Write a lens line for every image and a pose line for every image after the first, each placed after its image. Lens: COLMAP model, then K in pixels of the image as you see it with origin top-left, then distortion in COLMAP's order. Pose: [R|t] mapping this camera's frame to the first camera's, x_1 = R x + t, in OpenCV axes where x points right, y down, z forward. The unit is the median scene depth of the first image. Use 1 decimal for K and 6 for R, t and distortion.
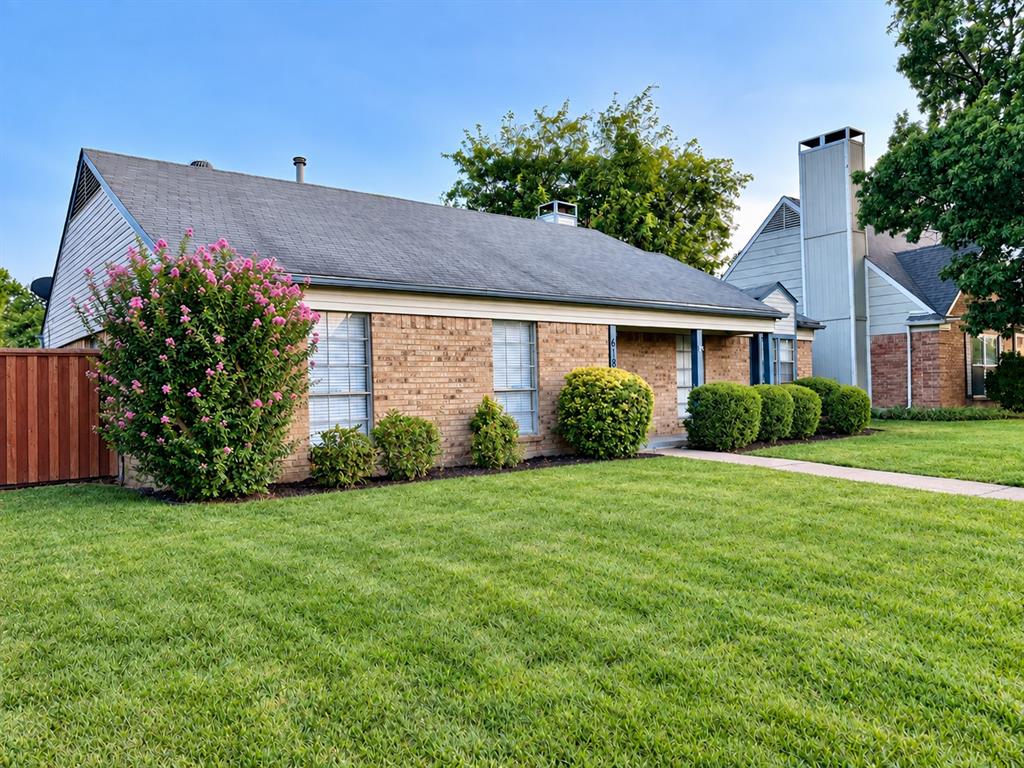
lens RADIAL K [[794.6, 0, 513.2], [0, 794.6, 382.5], [0, 0, 1]] dist [0.003359, 0.000127]
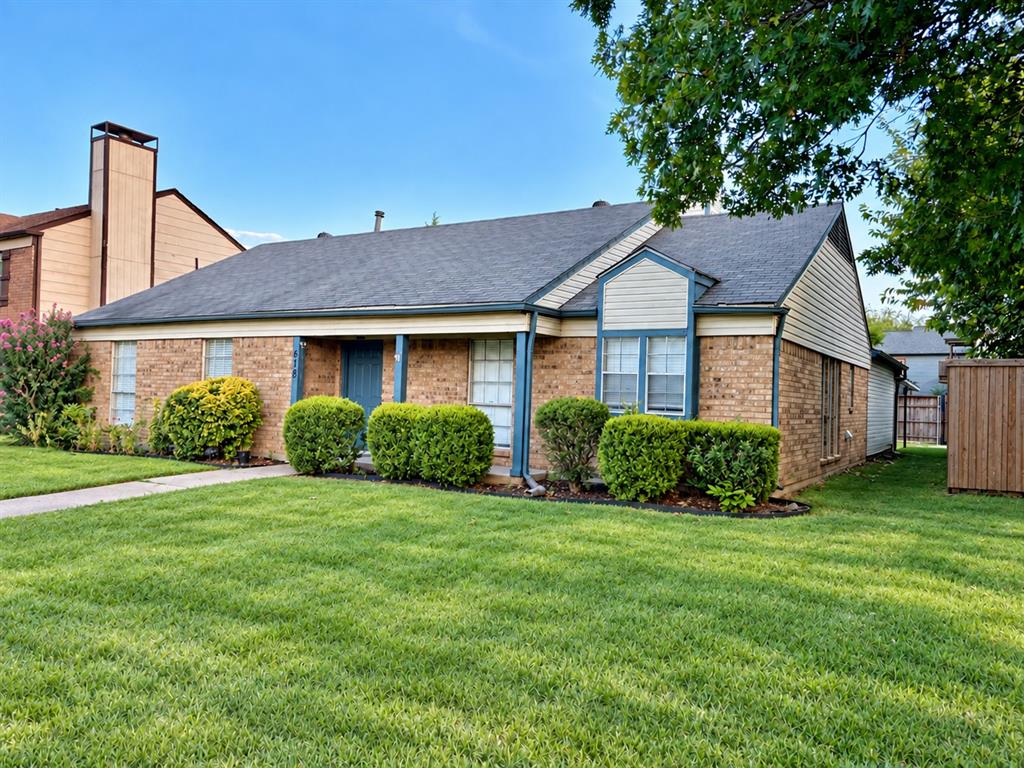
lens RADIAL K [[794.6, 0, 513.0], [0, 794.6, 385.1], [0, 0, 1]] dist [0.003359, 0.000127]
pose [[0.367438, 0.010151, -0.929993, 0.999271], [-0.029692, 0.999559, -0.000821, -0.015237], [0.929574, 0.027916, 0.367577, 0.759719]]
